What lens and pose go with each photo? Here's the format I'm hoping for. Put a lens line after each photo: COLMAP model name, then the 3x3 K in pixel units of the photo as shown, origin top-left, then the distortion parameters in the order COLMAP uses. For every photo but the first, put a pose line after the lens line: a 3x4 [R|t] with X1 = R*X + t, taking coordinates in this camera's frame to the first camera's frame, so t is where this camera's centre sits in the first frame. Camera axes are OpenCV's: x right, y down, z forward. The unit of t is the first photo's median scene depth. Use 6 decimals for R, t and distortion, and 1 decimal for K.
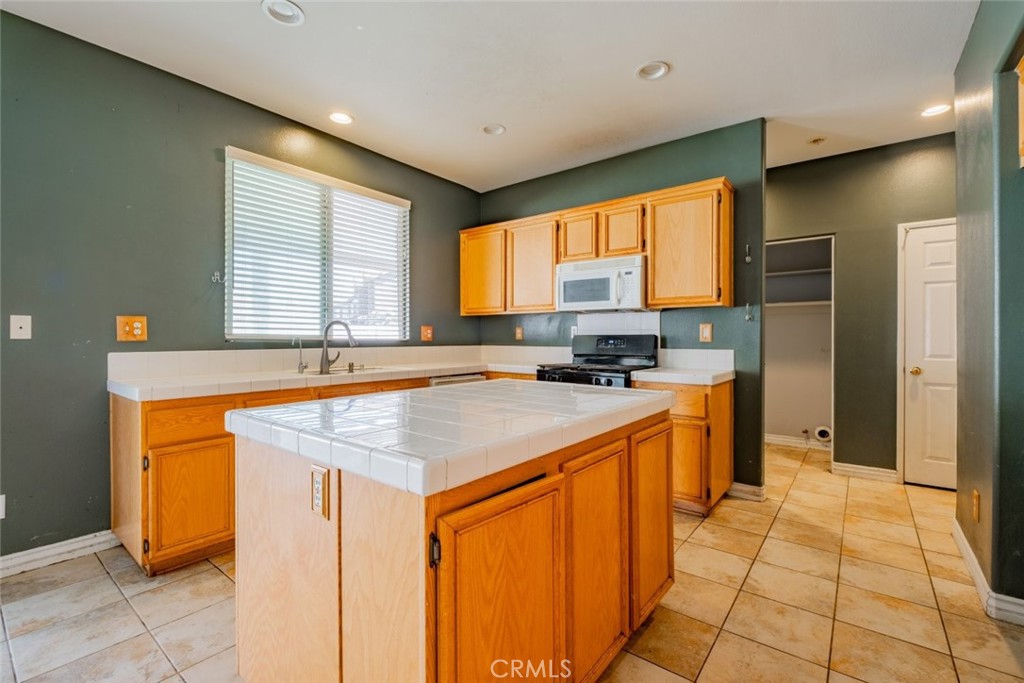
lens RADIAL K [[447.7, 0, 512.7], [0, 447.7, 341.2], [0, 0, 1]] dist [0.004531, -0.001904]
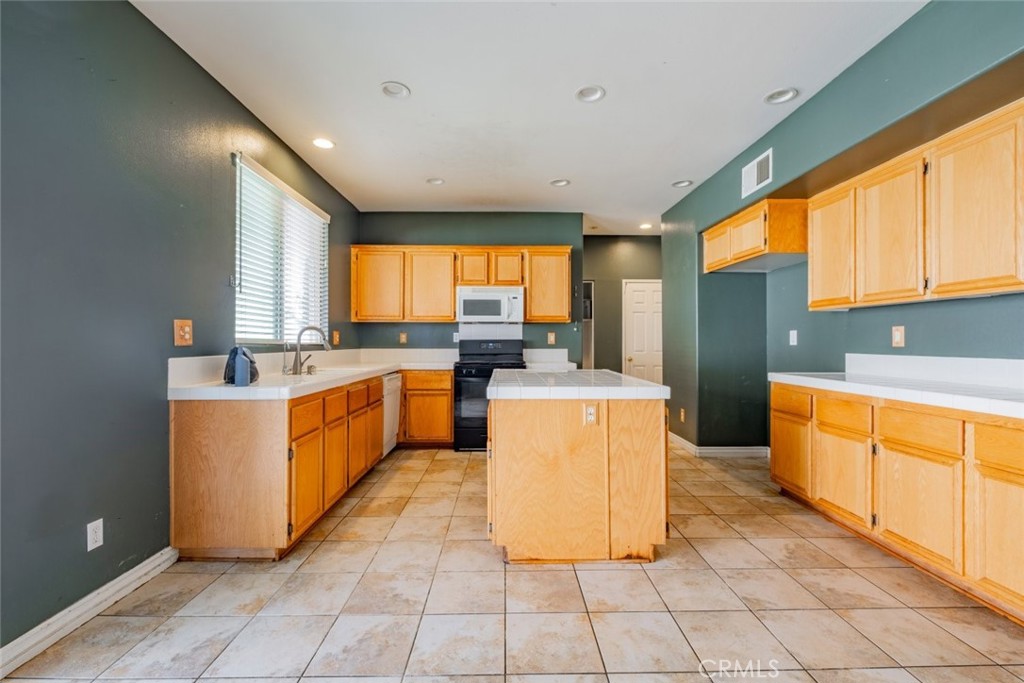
lens RADIAL K [[447.7, 0, 509.1], [0, 447.7, 340.5], [0, 0, 1]] dist [0.004531, -0.001904]
pose [[0.776498, 0.000657, 0.630120, -0.675182], [0.005016, 0.999961, -0.007224, -0.001074], [-0.630100, 0.008770, 0.776465, -0.132211]]
